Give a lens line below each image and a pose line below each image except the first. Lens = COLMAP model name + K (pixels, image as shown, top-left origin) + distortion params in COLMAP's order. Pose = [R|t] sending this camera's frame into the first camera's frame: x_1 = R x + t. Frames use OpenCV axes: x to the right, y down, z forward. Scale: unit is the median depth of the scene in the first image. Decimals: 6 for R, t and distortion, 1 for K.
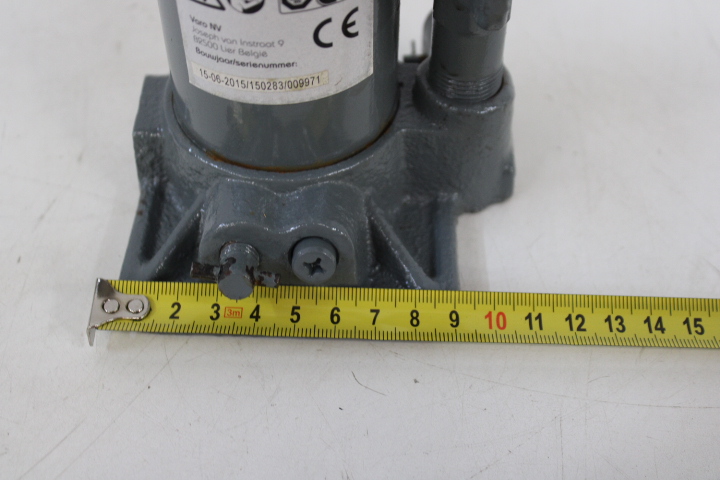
lens RADIAL K [[1126.4, 0, 360.0], [0, 1126.4, 240.0], [0, 0, 1]] dist [0.002929, 0.031636]
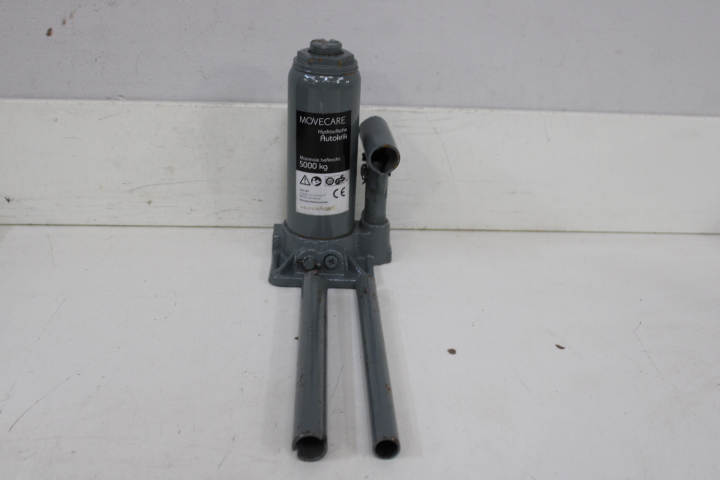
lens RADIAL K [[891.6, 0, 360.0], [0, 891.6, 240.0], [0, 0, 1]] dist [-0.054980, 0.004264]
pose [[0.997903, 0.010759, 0.063829, -0.133765], [0.013475, 0.929954, -0.367430, 0.997883], [-0.063311, 0.367520, 0.927858, -1.604488]]
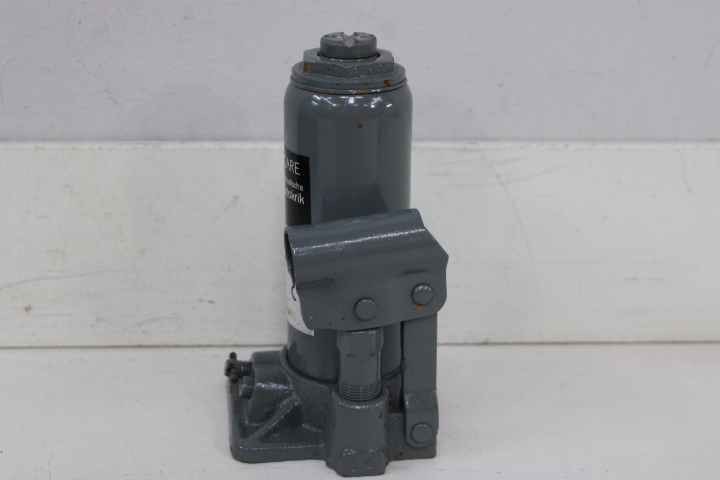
lens RADIAL K [[1126.4, 0, 360.0], [0, 1126.4, 240.0], [0, 0, 1]] dist [0.002929, 0.031636]
pose [[0.999679, -0.006734, 0.024428, -0.024538], [0.016595, 0.902507, -0.430355, 0.619073], [-0.019148, 0.430623, 0.902329, -0.929699]]
